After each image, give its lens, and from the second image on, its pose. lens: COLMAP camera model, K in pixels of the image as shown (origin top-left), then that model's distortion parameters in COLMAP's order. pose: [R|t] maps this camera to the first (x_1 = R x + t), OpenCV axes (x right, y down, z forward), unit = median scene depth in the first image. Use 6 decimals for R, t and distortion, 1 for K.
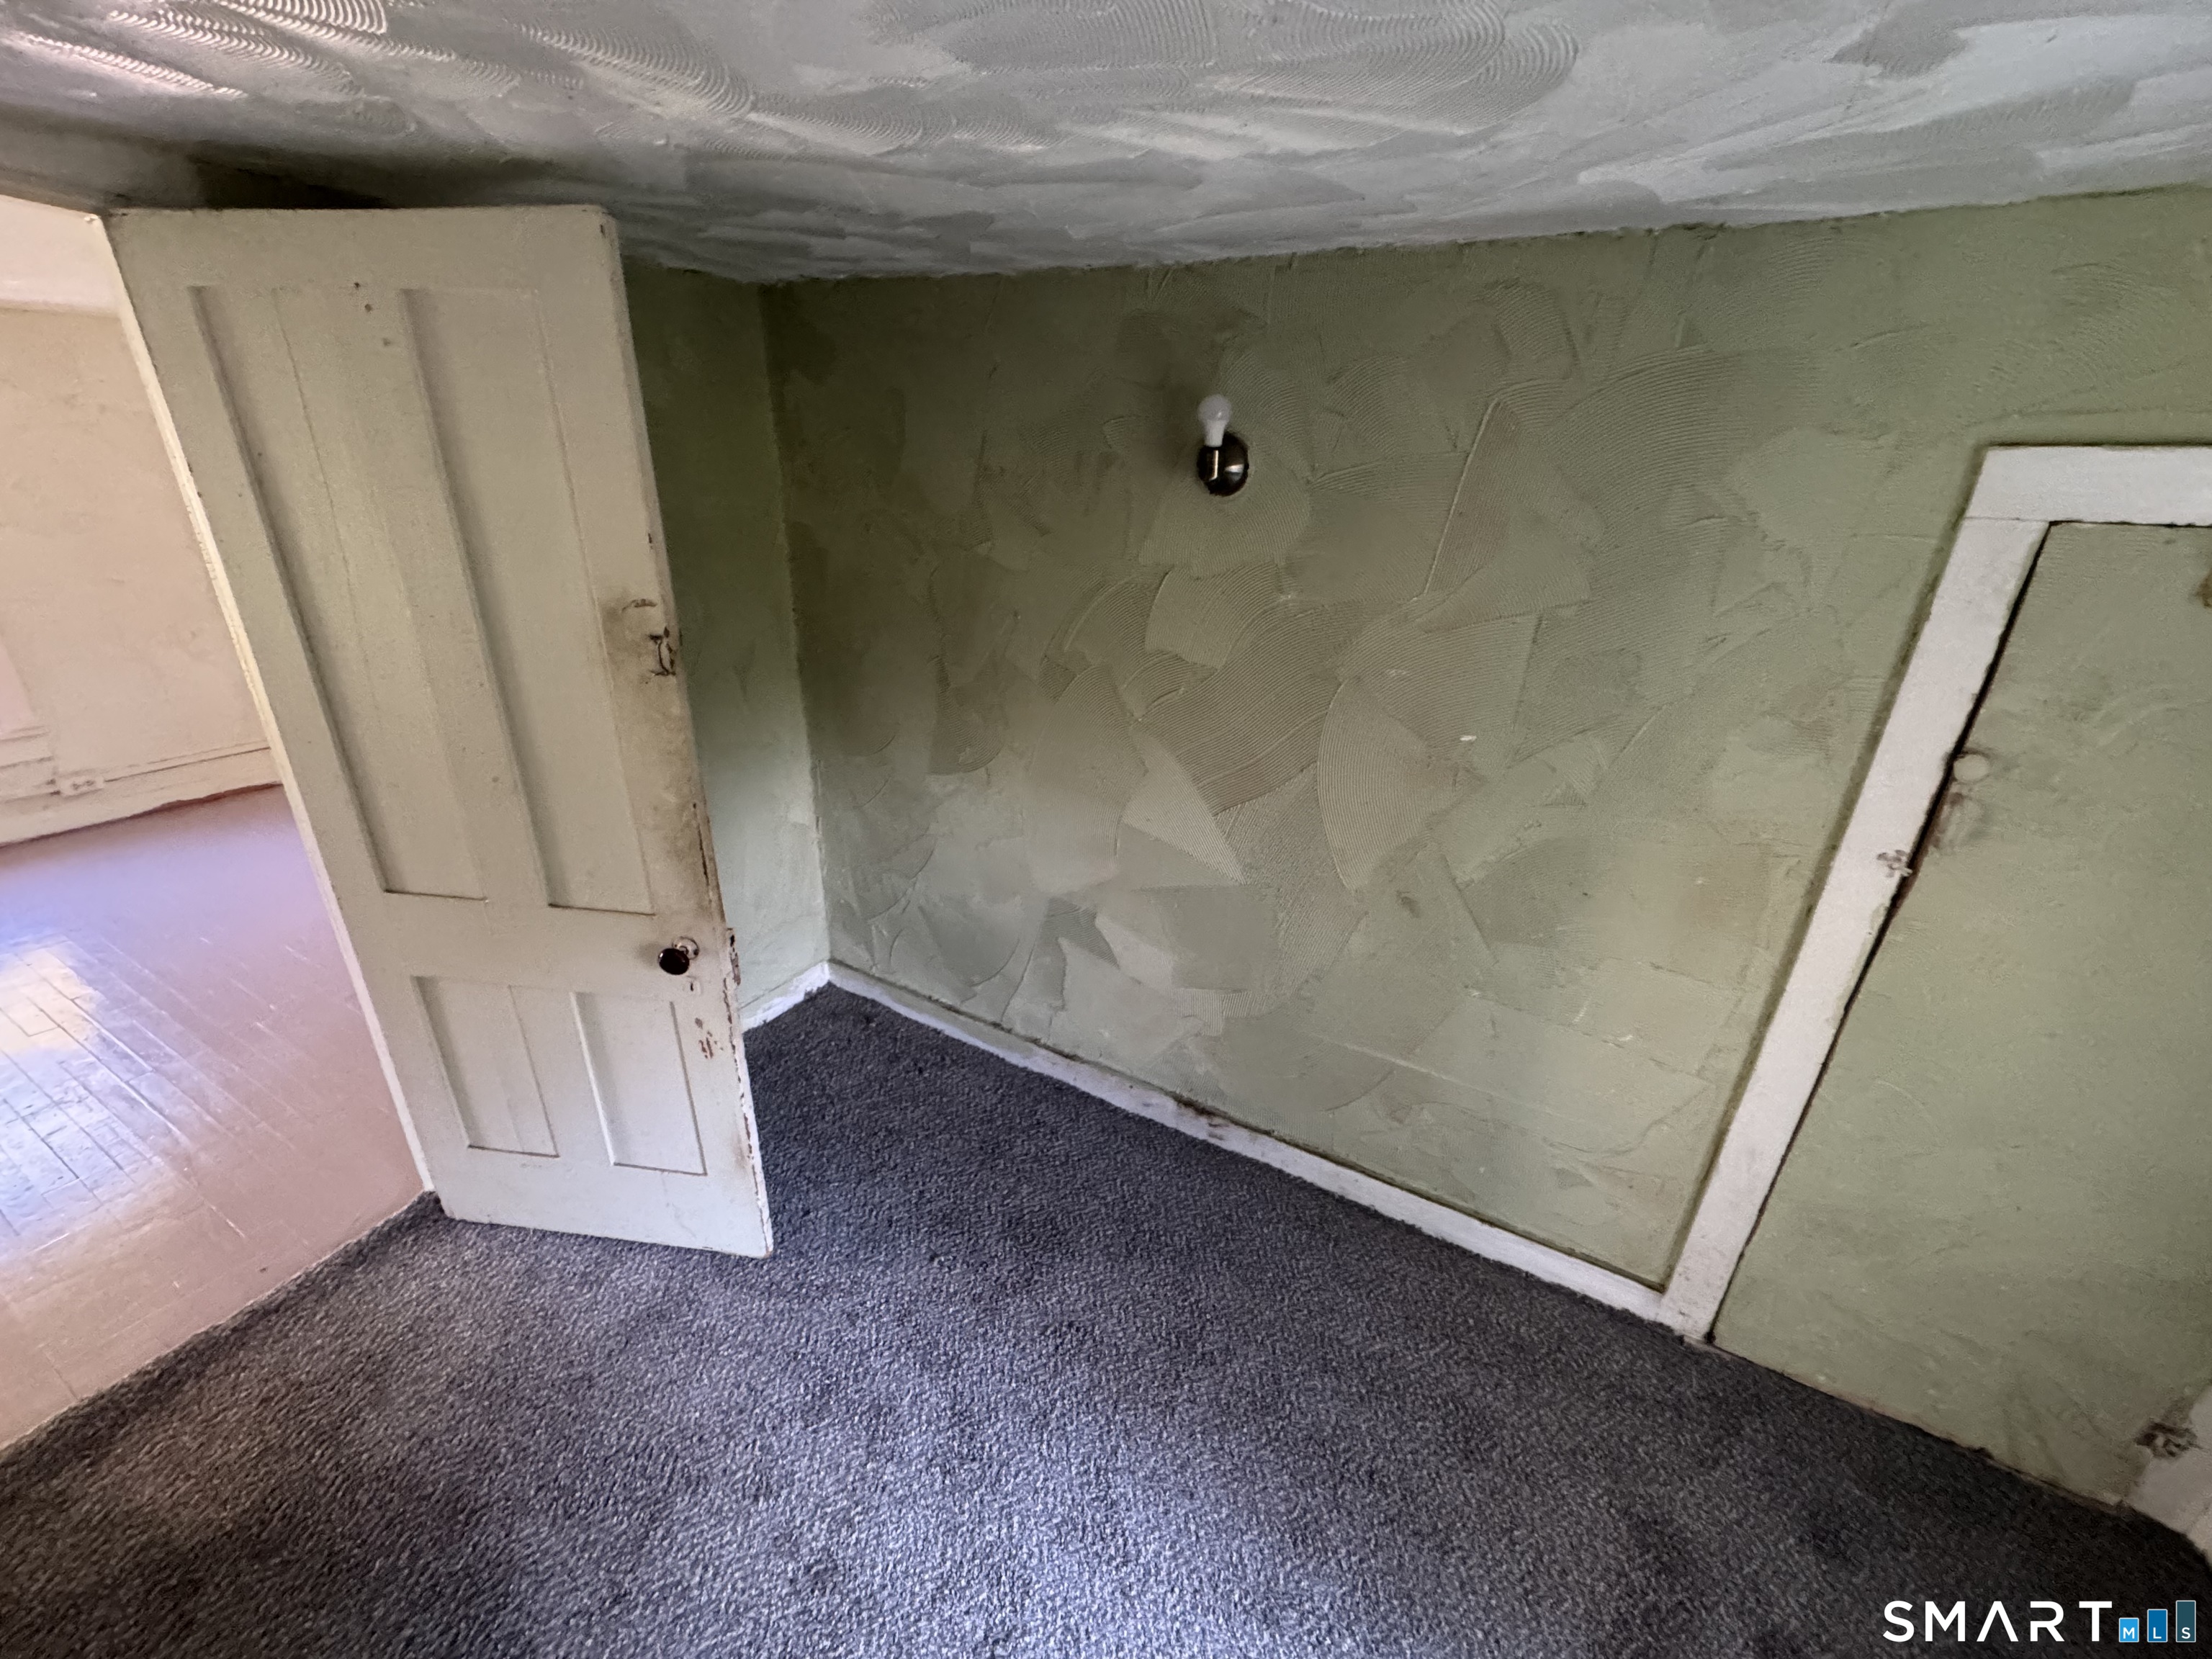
lens RADIAL K [[881.3, 0, 1106.3], [0, 881.3, 834.7], [0, 0, 1]] dist [-0.002410, 0.000595]
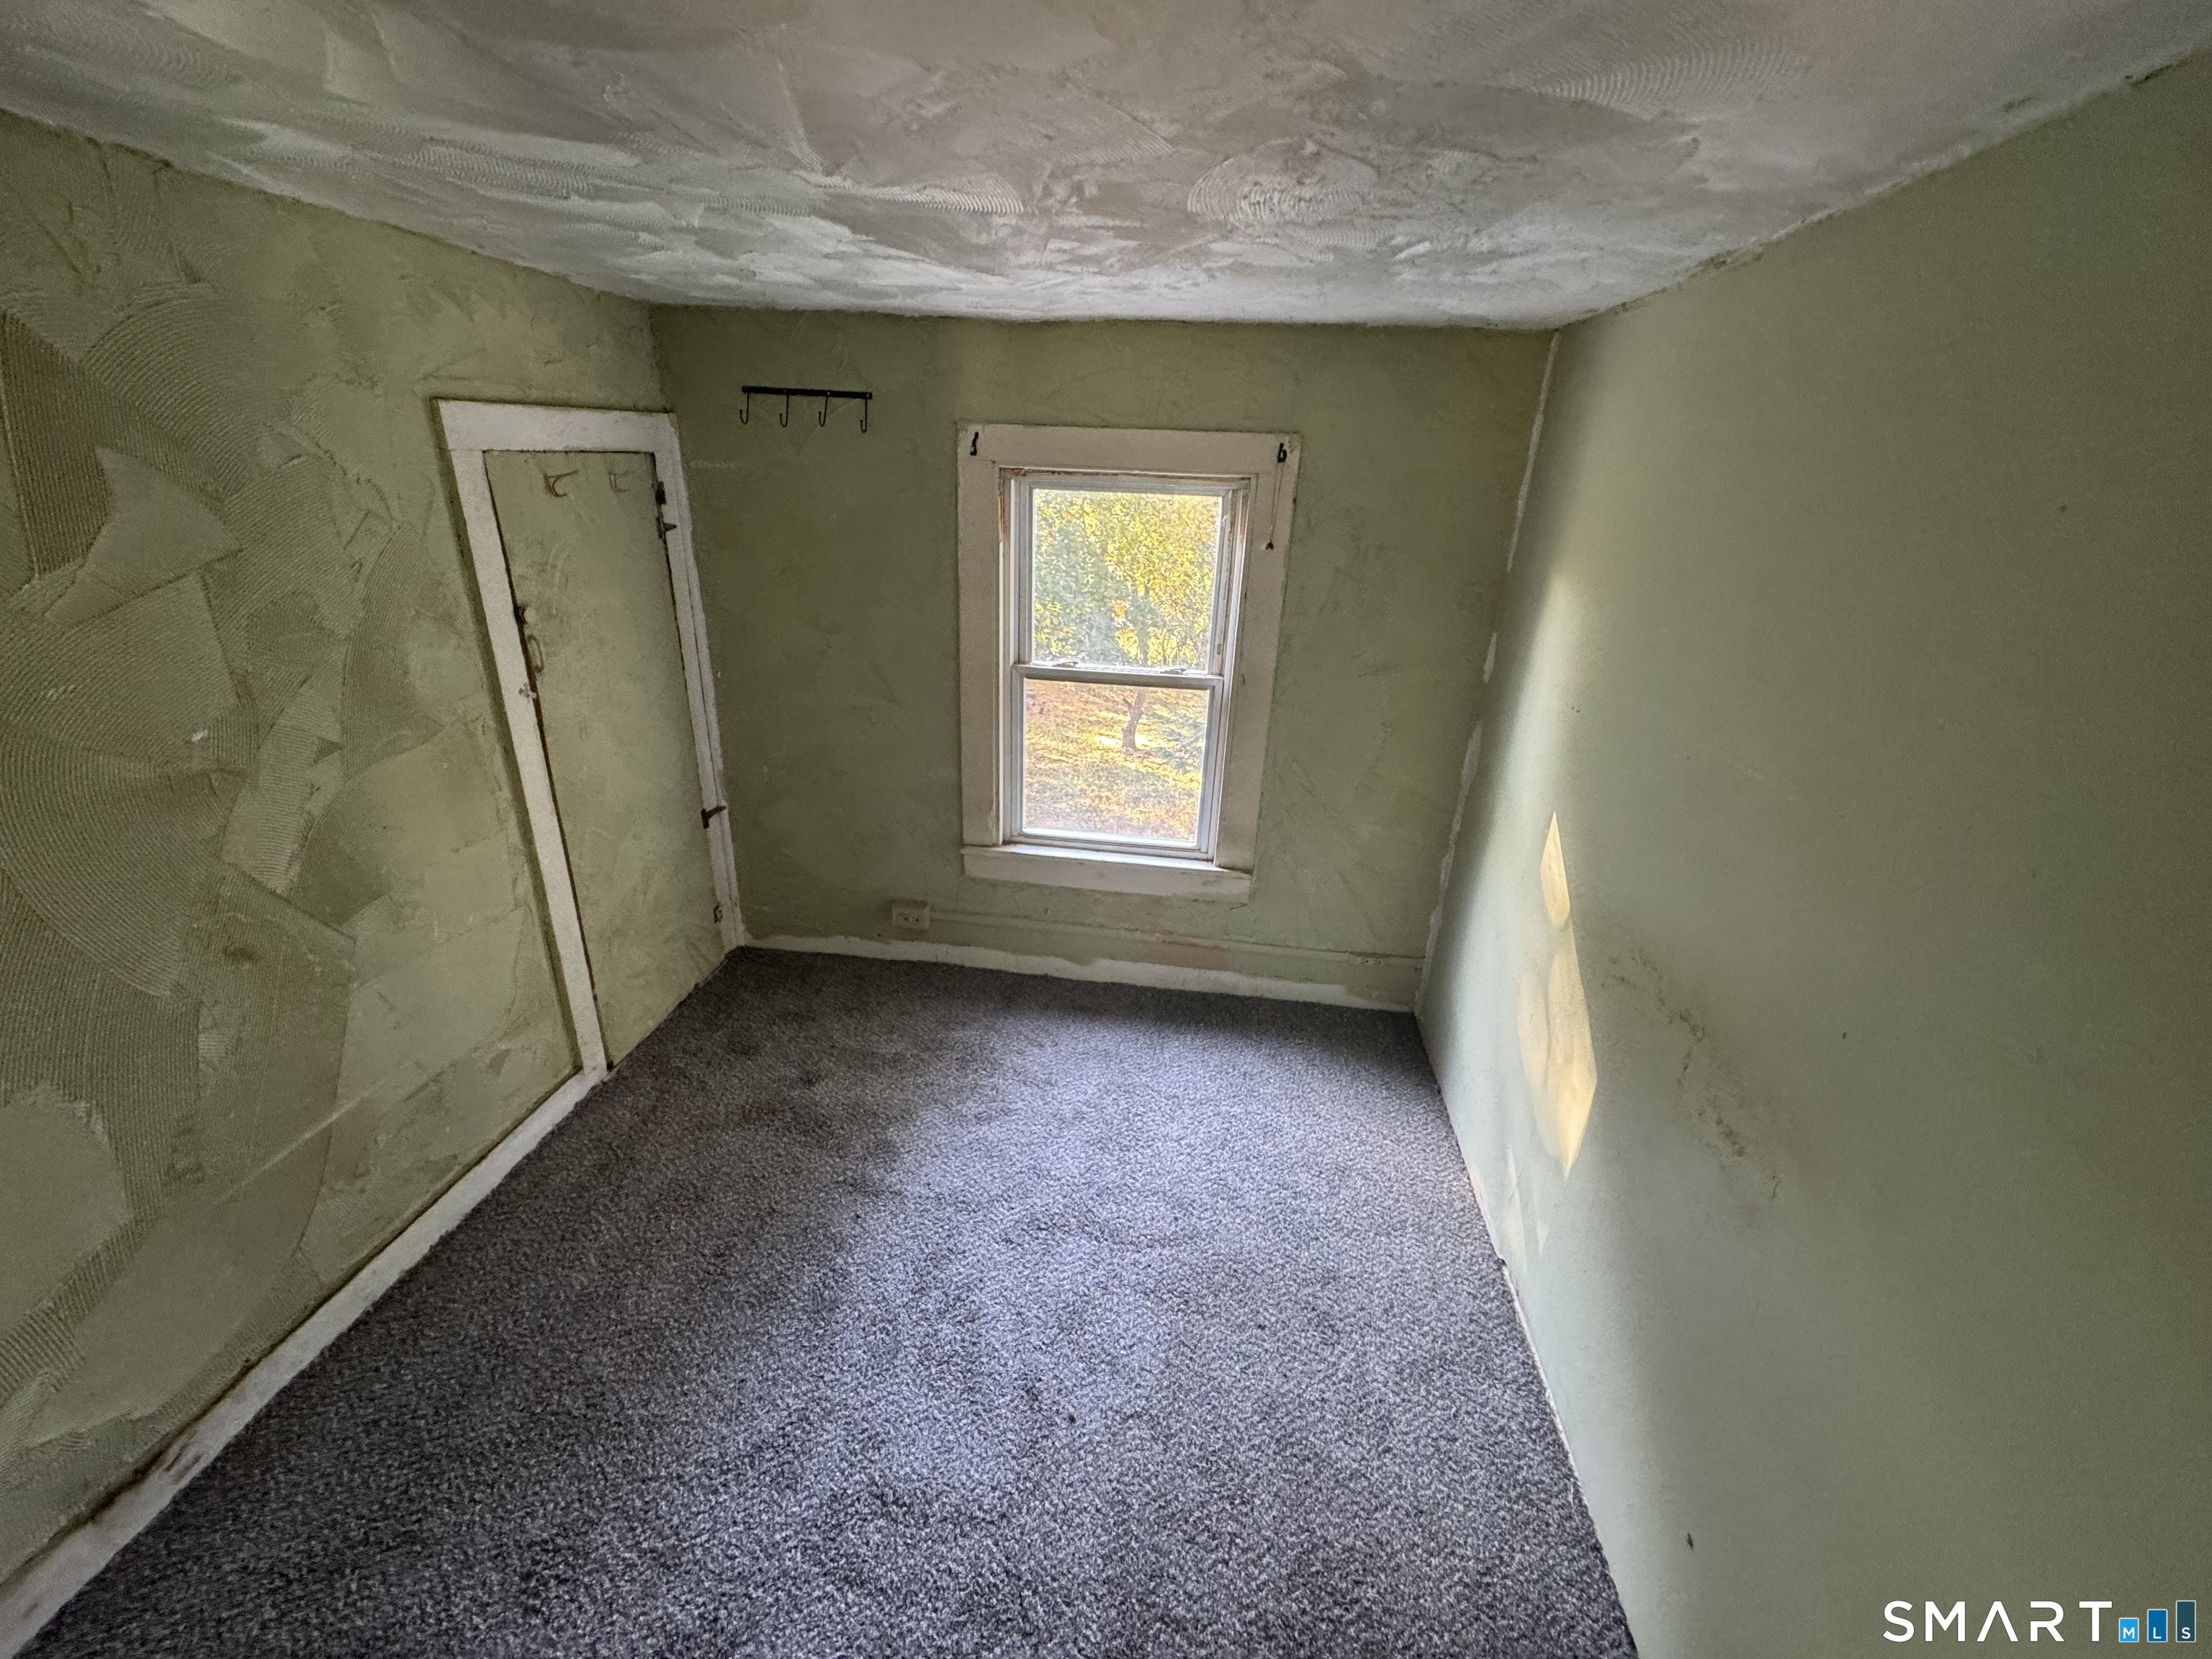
lens RADIAL K [[881.3, 0, 1100.0], [0, 881.3, 833.1], [0, 0, 1]] dist [-0.002410, 0.000595]
pose [[-0.378114, -0.397684, 0.835989, -0.634559], [0.308755, 0.797154, 0.518859, -0.201409], [-0.872754, 0.454304, -0.178628, 0.438472]]
